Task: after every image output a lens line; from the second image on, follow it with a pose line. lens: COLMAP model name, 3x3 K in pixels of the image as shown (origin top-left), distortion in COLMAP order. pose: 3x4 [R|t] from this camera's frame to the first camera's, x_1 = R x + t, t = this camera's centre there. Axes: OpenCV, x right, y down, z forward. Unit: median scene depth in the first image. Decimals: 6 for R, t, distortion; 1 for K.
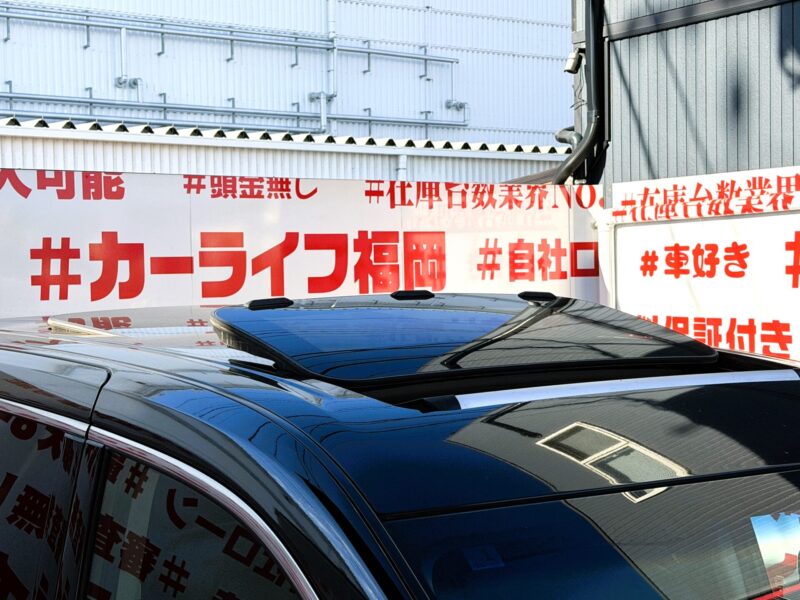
lens RADIAL K [[1362.1, 0, 400.0], [0, 1362.1, 300.0], [0, 0, 1]] dist [0.129675, 0.030946]
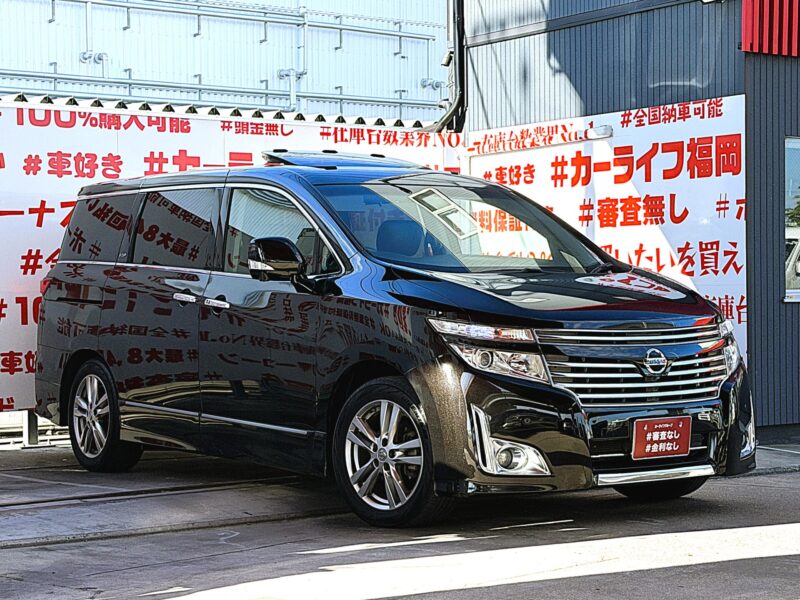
lens RADIAL K [[1638.1, 0, 403.1], [0, 1638.1, 300.0], [0, 0, 1]] dist [0.123702, 0.249988]
pose [[0.999884, 0.008102, 0.012911, 0.057031], [-0.007967, 0.999913, -0.010519, 0.160464], [-0.012995, 0.010415, 0.999861, -1.136116]]
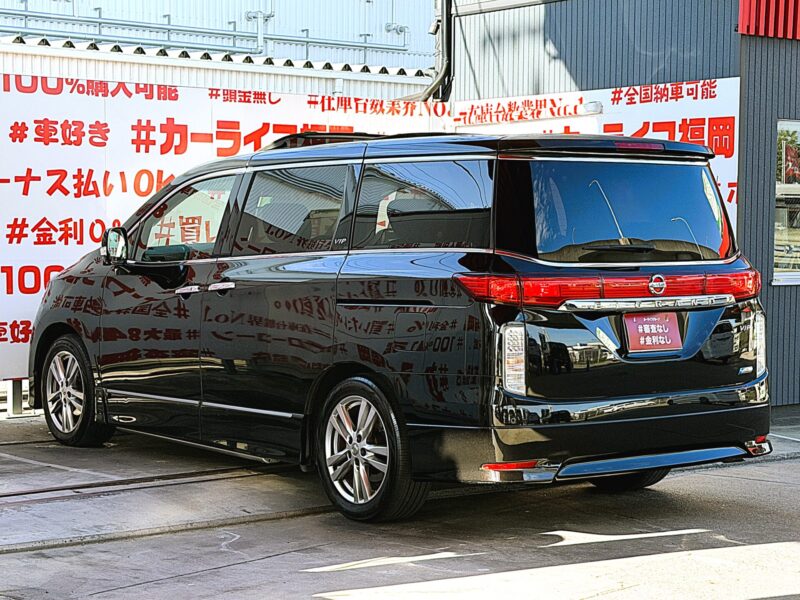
lens RADIAL K [[1571.9, 0, 400.0], [0, 1571.9, 300.0], [0, 0, 1]] dist [0.139792, 0.051149]
pose [[0.998866, 0.024113, 0.041050, 0.016416], [-0.025486, 0.999122, 0.033249, 0.107155], [-0.040212, -0.034258, 0.998604, -1.055473]]
